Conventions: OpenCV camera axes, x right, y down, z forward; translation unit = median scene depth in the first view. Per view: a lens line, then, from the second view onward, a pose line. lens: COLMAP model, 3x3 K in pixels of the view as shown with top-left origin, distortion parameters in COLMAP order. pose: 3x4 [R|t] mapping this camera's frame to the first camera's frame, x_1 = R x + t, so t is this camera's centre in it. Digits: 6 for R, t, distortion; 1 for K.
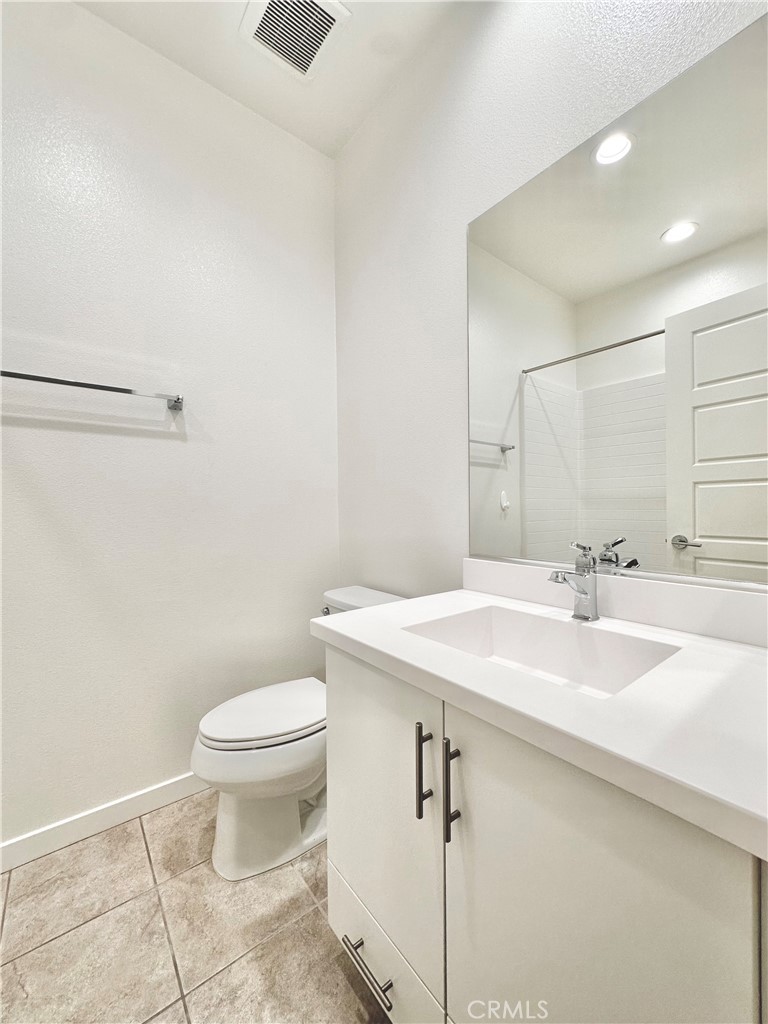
lens RADIAL K [[408.3, 0, 384.0], [0, 408.3, 512.0], [0, 0, 1]] dist [0.000081, 0.000243]
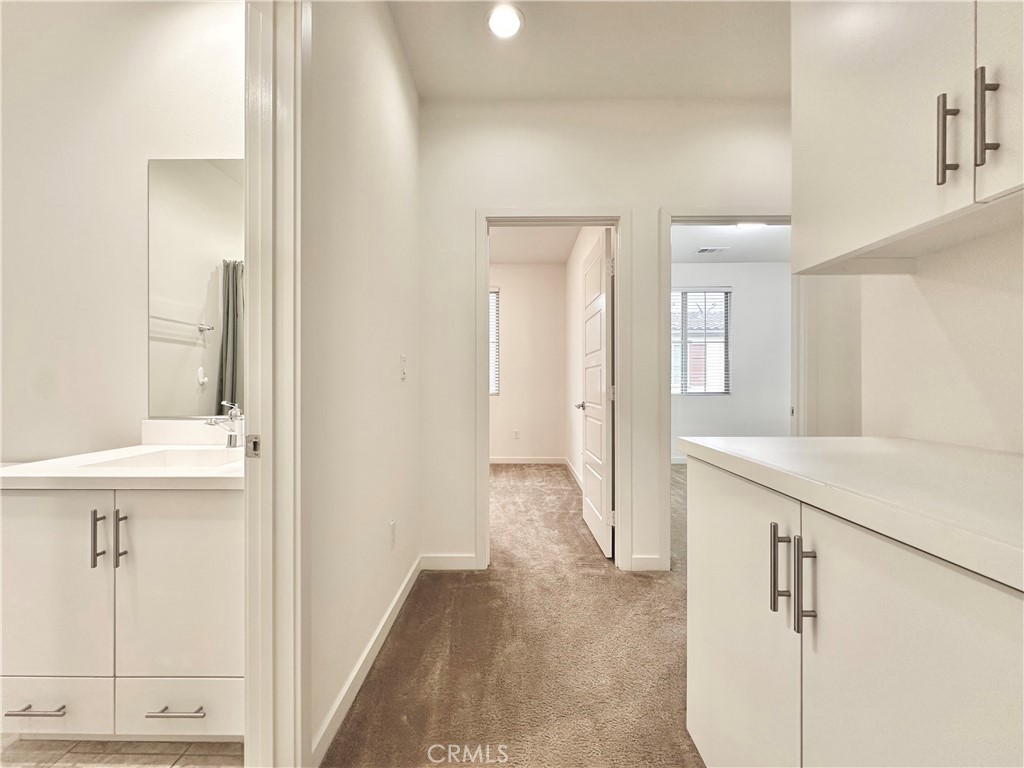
lens RADIAL K [[408.3, 0, 512.0], [0, 408.3, 384.0], [0, 0, 1]] dist [0.000081, 0.000243]
pose [[0.626133, 0.009543, 0.779658, -0.143080], [0.001978, 0.999902, -0.013828, 0.037777], [-0.779714, 0.010200, 0.626053, -1.302421]]
